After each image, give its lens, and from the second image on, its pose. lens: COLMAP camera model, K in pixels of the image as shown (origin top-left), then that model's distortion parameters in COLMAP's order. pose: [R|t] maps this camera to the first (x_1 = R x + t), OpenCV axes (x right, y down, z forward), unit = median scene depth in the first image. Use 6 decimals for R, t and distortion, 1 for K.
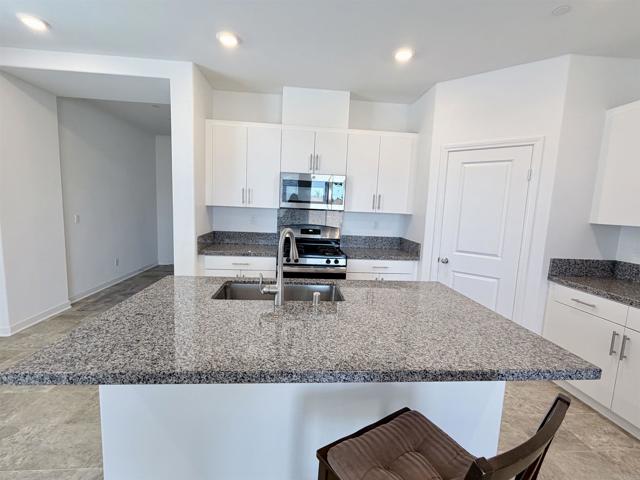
lens RADIAL K [[300.2, 0, 318.2], [0, 300.2, 241.0], [0, 0, 1]] dist [-0.003011, 0.000005]
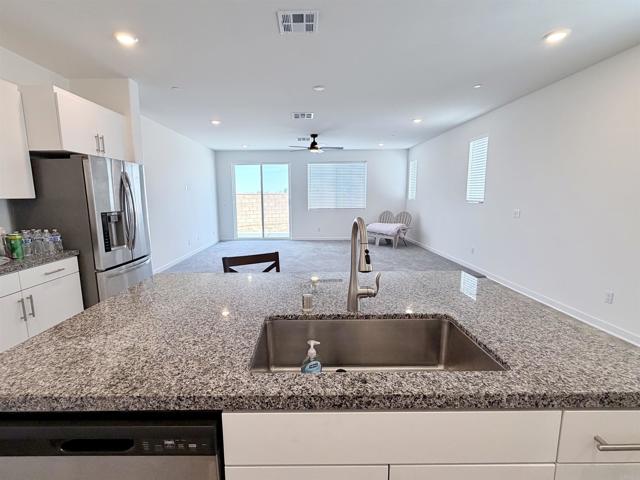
lens RADIAL K [[300.8, 0, 305.5], [0, 300.8, 241.3], [0, 0, 1]] dist [0.000703, -0.000976]
pose [[-0.995576, -0.046794, 0.081479, -0.028584], [-0.023304, 0.963043, 0.268338, -0.086957], [-0.091024, 0.265252, -0.959873, 0.845935]]
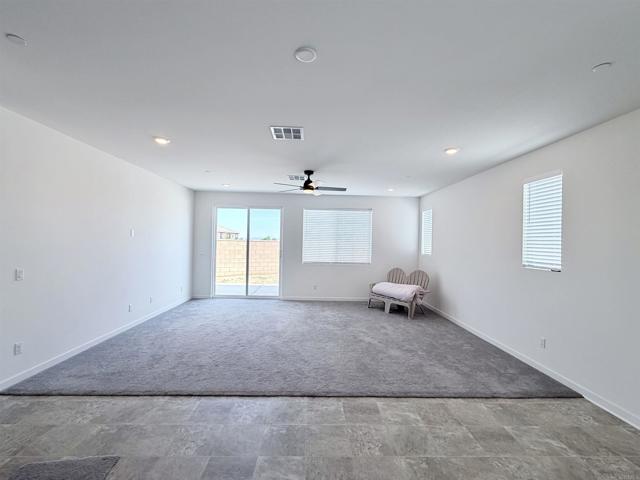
lens RADIAL K [[274.8, 0, 318.2], [0, 274.8, 242.6], [0, 0, 1]] dist [0.000230, -0.000746]
pose [[-0.996423, -0.064801, 0.054248, -0.037731], [-0.057839, 0.990928, 0.121311, -0.042502], [-0.061617, 0.117739, -0.991131, 0.146260]]
